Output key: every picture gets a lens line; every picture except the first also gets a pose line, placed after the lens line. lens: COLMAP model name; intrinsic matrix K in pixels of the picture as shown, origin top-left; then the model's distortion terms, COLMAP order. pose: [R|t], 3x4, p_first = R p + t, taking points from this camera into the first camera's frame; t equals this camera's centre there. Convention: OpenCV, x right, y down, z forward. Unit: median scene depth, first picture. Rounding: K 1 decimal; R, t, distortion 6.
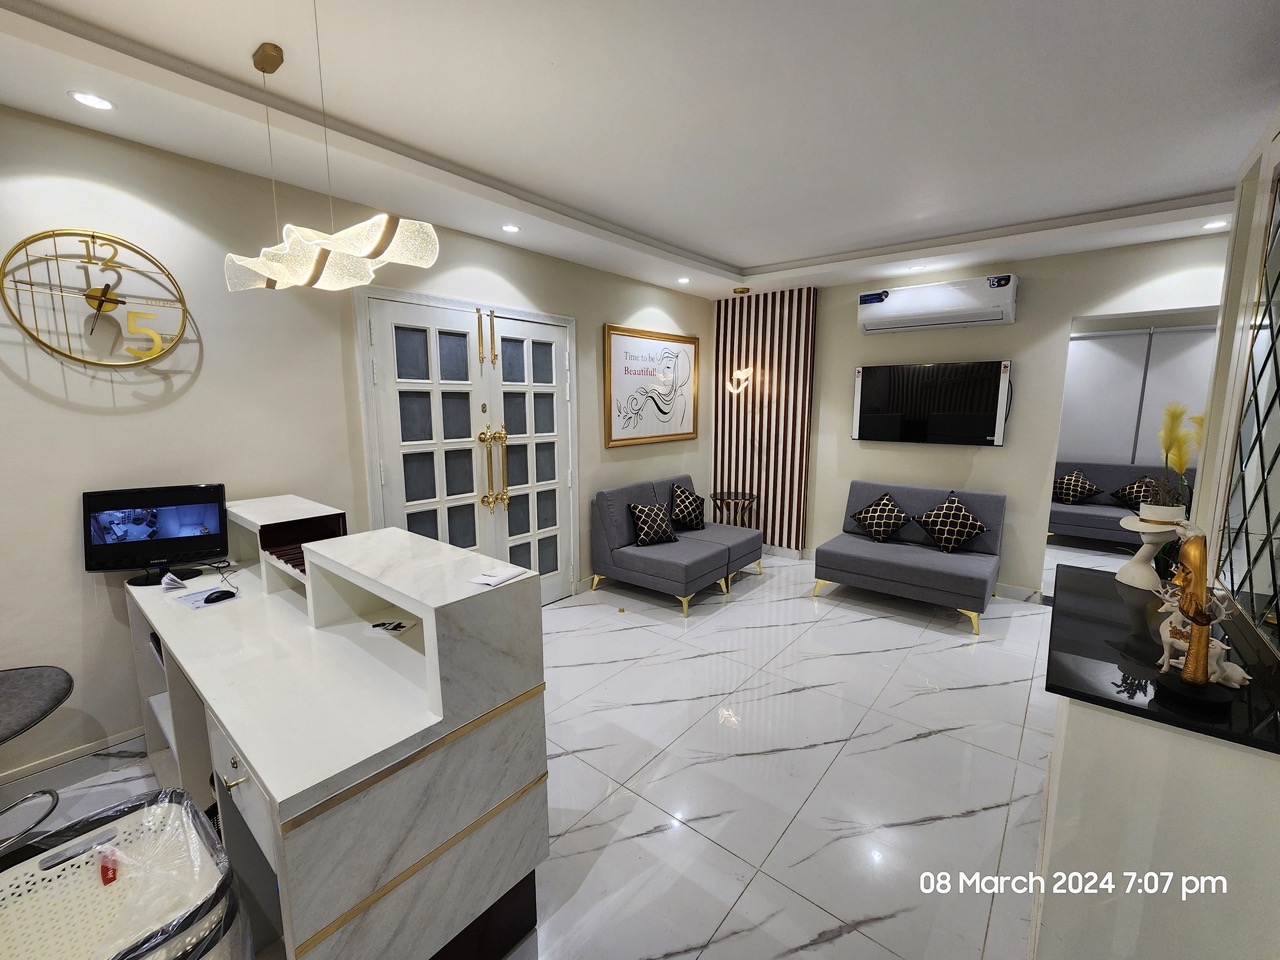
lens RADIAL K [[528.3, 0, 632.8], [0, 528.3, 479.5], [0, 0, 1]] dist [0.001189, -0.000343]
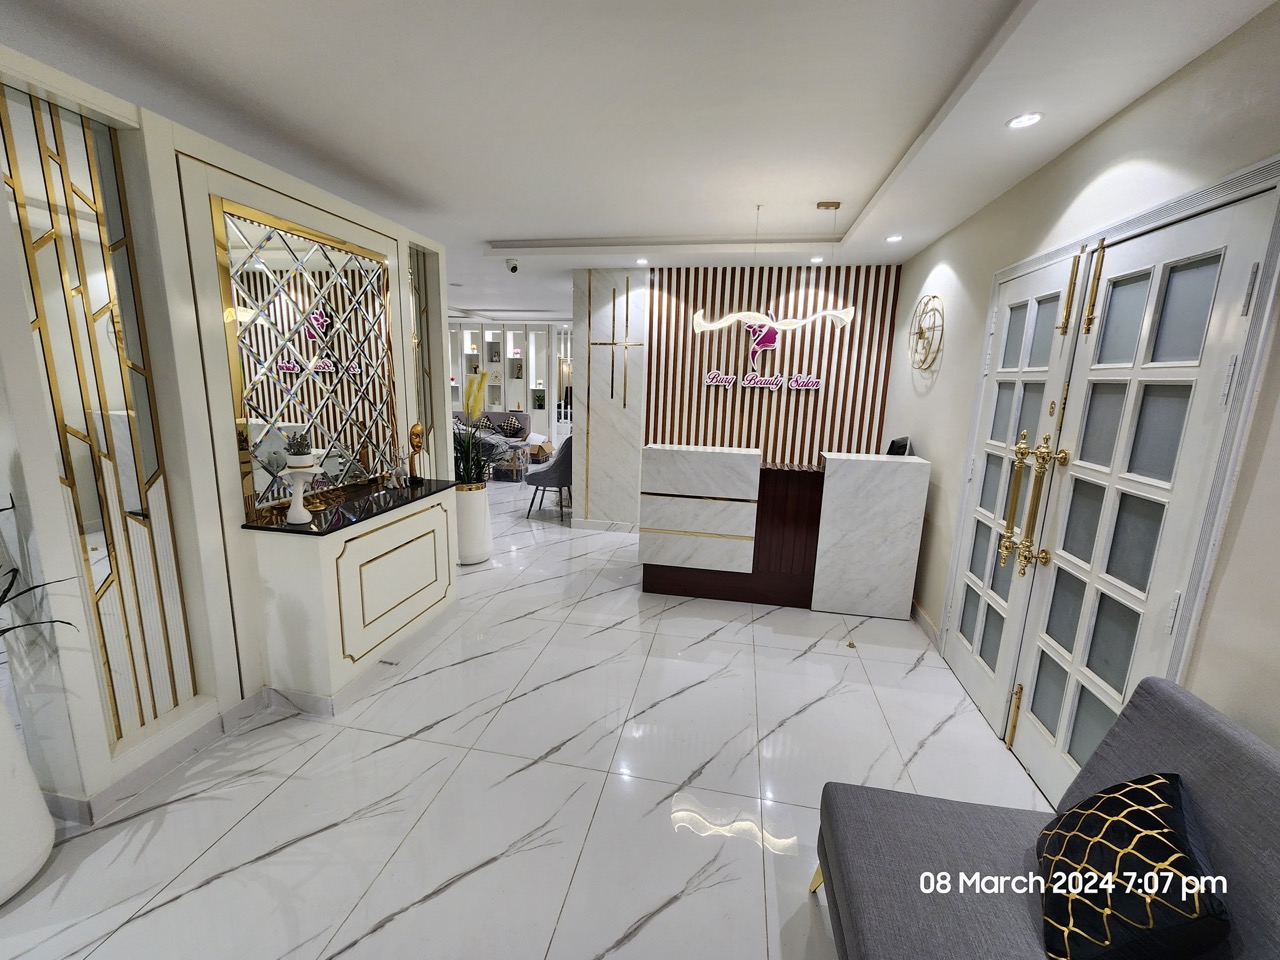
lens RADIAL K [[528.7, 0, 634.6], [0, 528.7, 479.0], [0, 0, 1]] dist [-0.000463, 0.000353]
pose [[-0.876628, 0.070366, -0.475995, 0.403302], [-0.094409, 0.944867, 0.313550, -0.180181], [0.471815, 0.319805, -0.821654, 1.146882]]
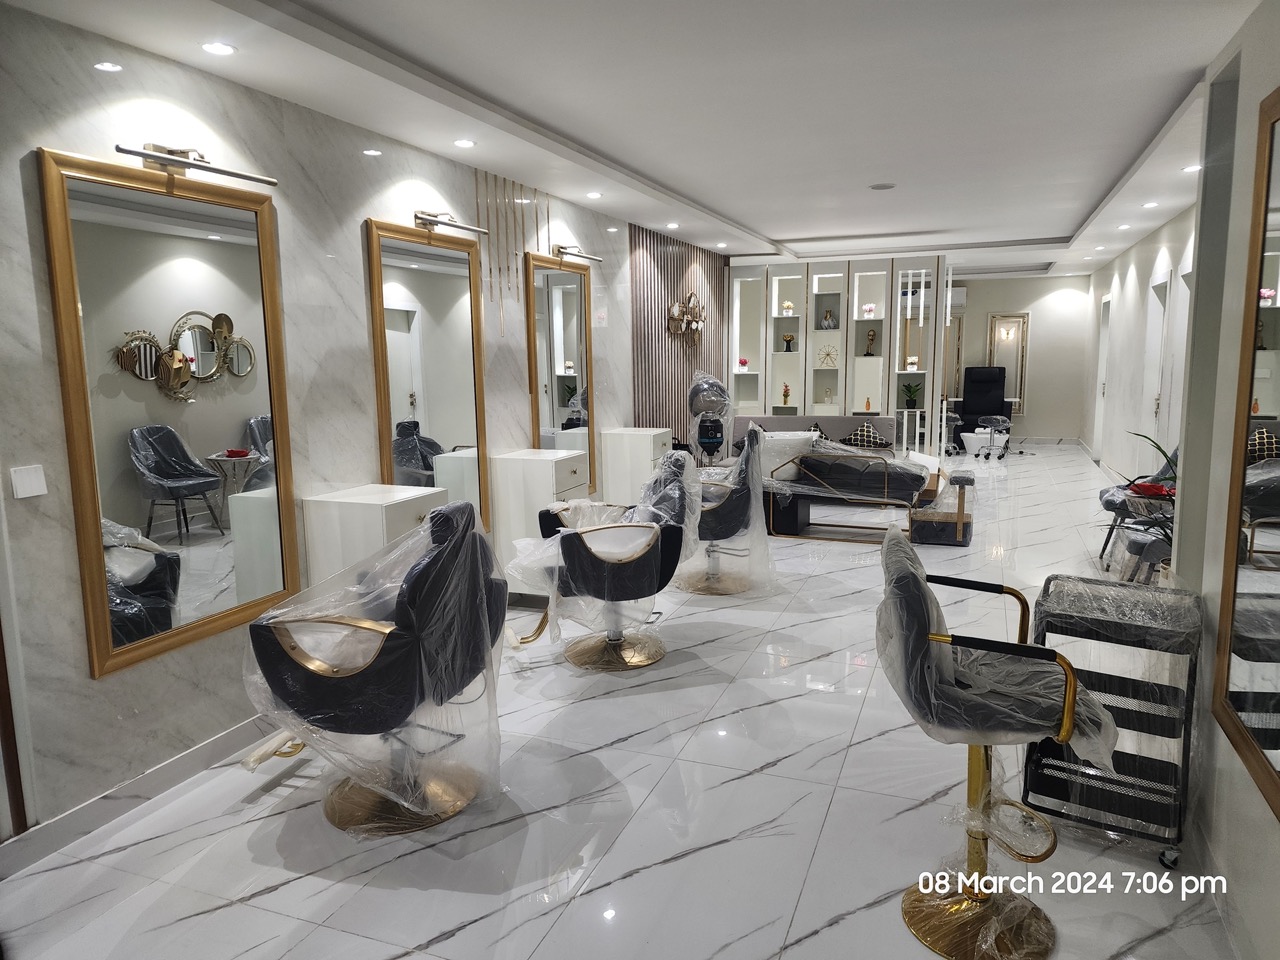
lens RADIAL K [[847.2, 0, 632.5], [0, 847.2, 484.2], [0, 0, 1]] dist [0.091997, -0.097236]
pose [[-0.951185, 0.061475, -0.302436, 0.979234], [-0.029493, 0.957369, 0.287357, -0.098086], [0.307208, 0.282250, -0.908823, 0.636928]]
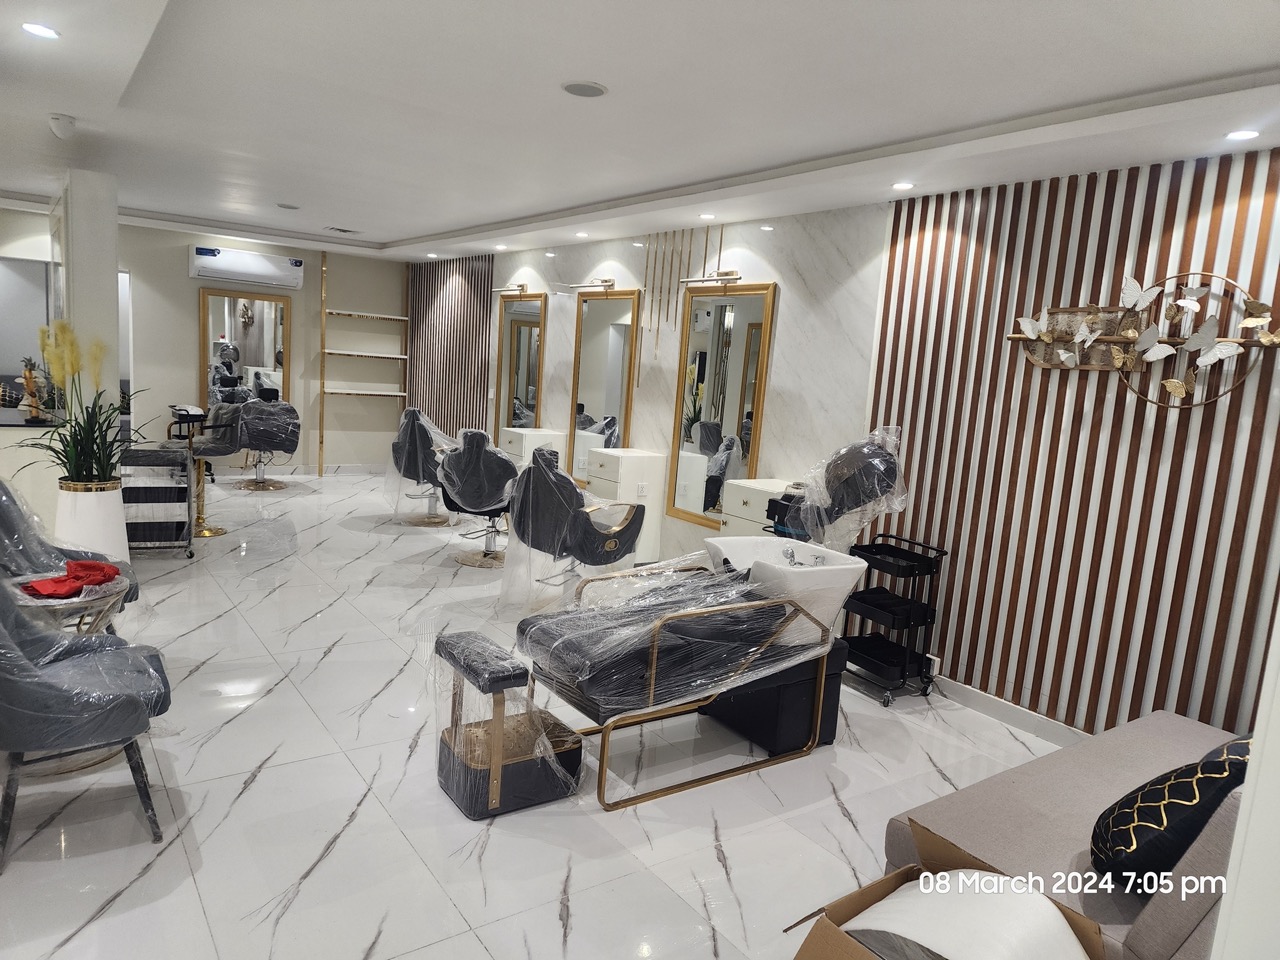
lens RADIAL K [[847.2, 0, 632.5], [0, 847.2, 484.2], [0, 0, 1]] dist [0.091997, -0.097236]
pose [[0.255912, -0.113656, 0.959996, -0.852964], [0.061293, 0.992974, 0.101221, 0.138604], [-0.964755, 0.032937, 0.261080, -1.058889]]
